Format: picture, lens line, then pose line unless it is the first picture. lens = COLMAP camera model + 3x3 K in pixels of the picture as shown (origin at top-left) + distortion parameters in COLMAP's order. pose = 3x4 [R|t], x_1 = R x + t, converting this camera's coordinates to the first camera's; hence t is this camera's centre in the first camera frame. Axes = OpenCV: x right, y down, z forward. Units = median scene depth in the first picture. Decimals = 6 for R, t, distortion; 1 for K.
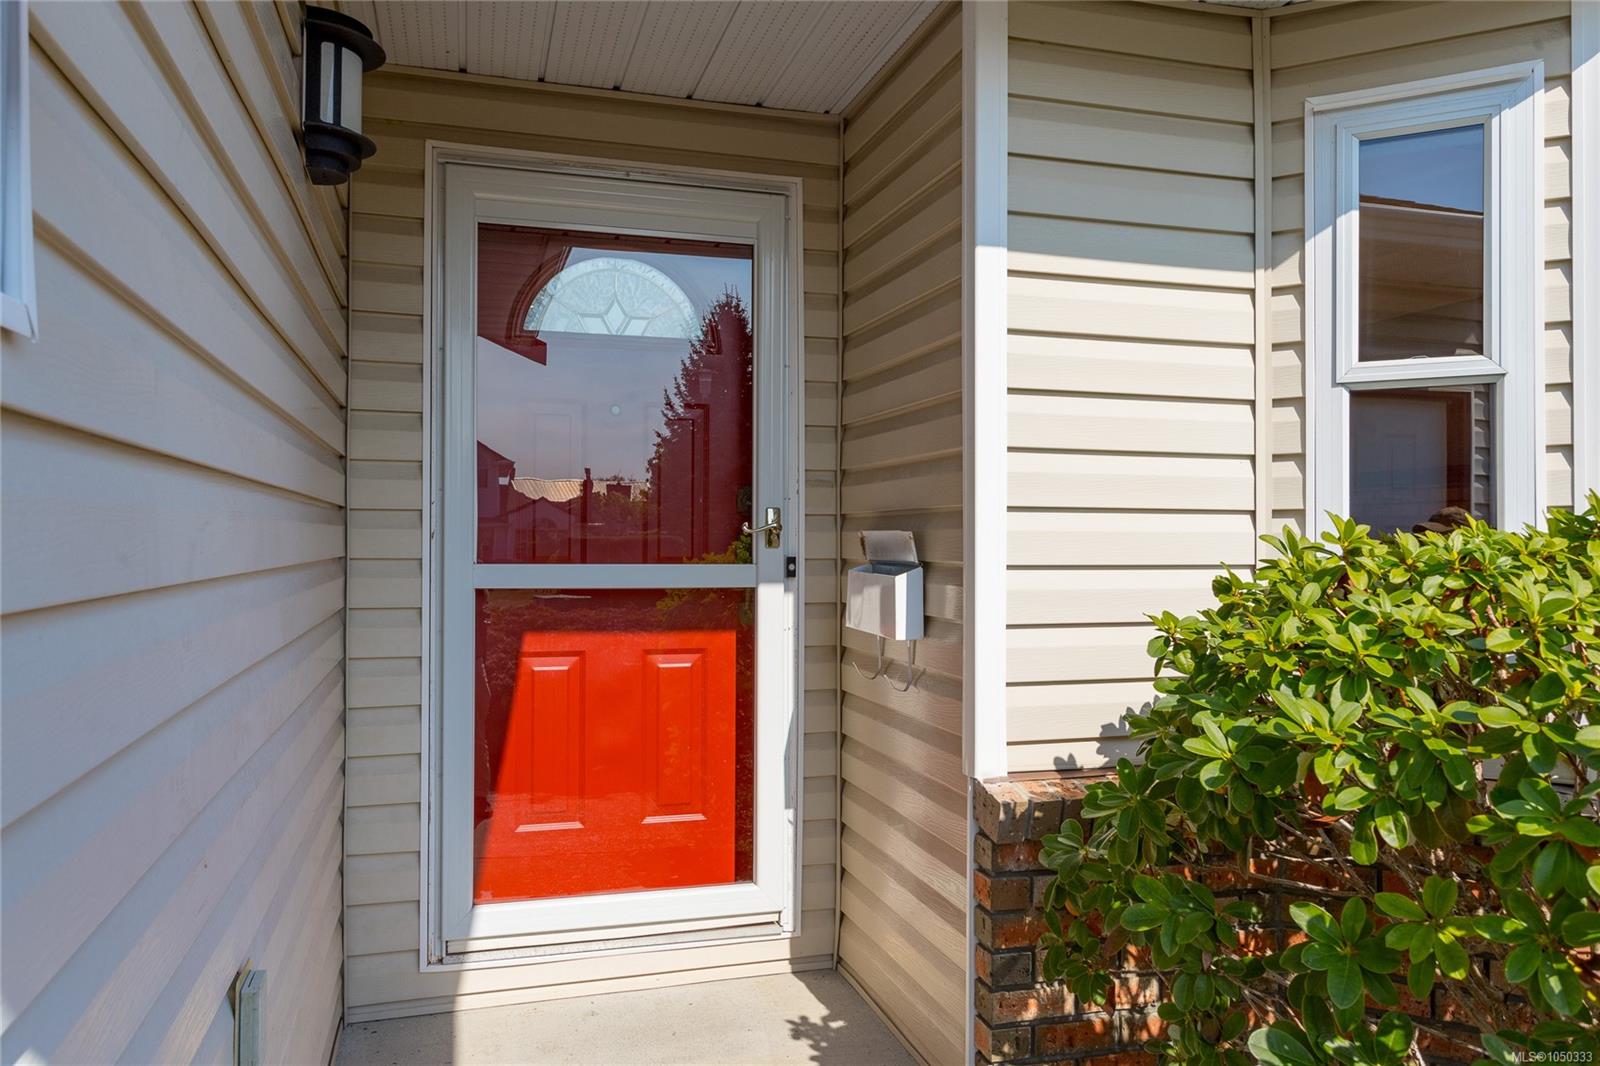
lens RADIAL K [[1160.1, 0, 800.0], [0, 1160.1, 533.0], [0, 0, 1]] dist [0.001267, -0.000032]
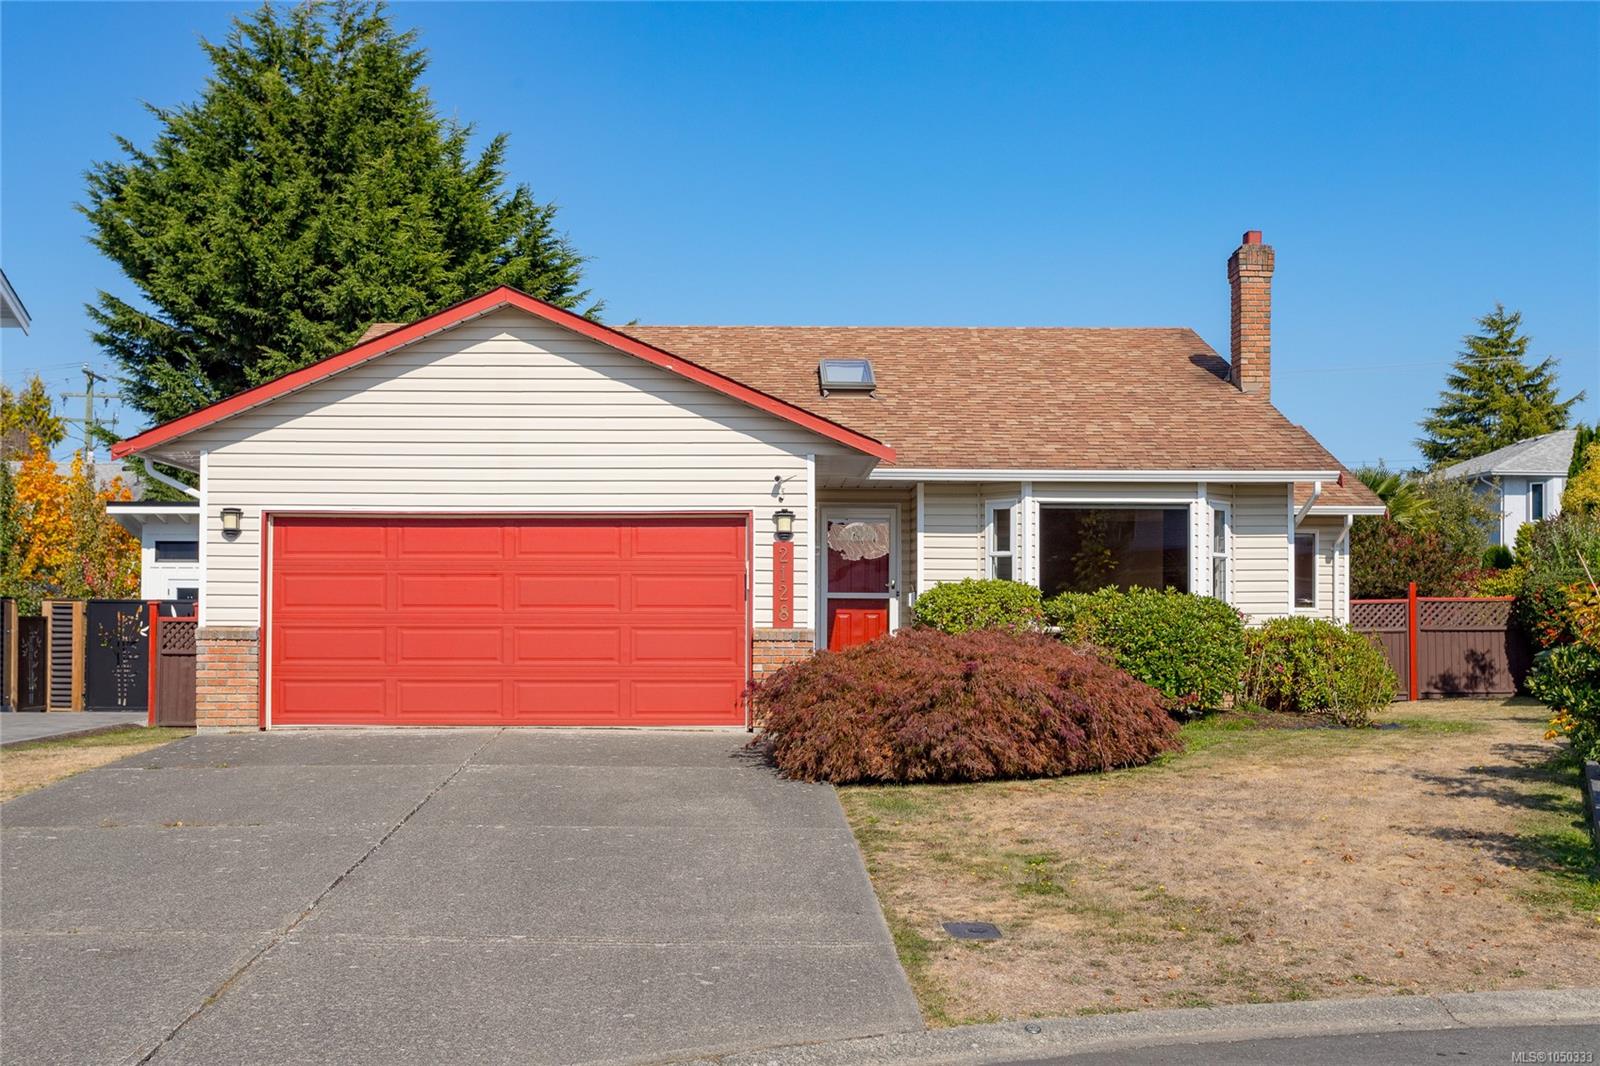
lens RADIAL K [[1774.8, 0, 800.0], [0, 1774.8, 533.0], [0, 0, 1]] dist [0.000048, -0.000106]
pose [[0.969737, -0.012334, -0.243840, 1.296182], [-0.000677, 0.998584, -0.053203, 0.159519], [0.244151, 0.051758, 0.968355, -5.683911]]
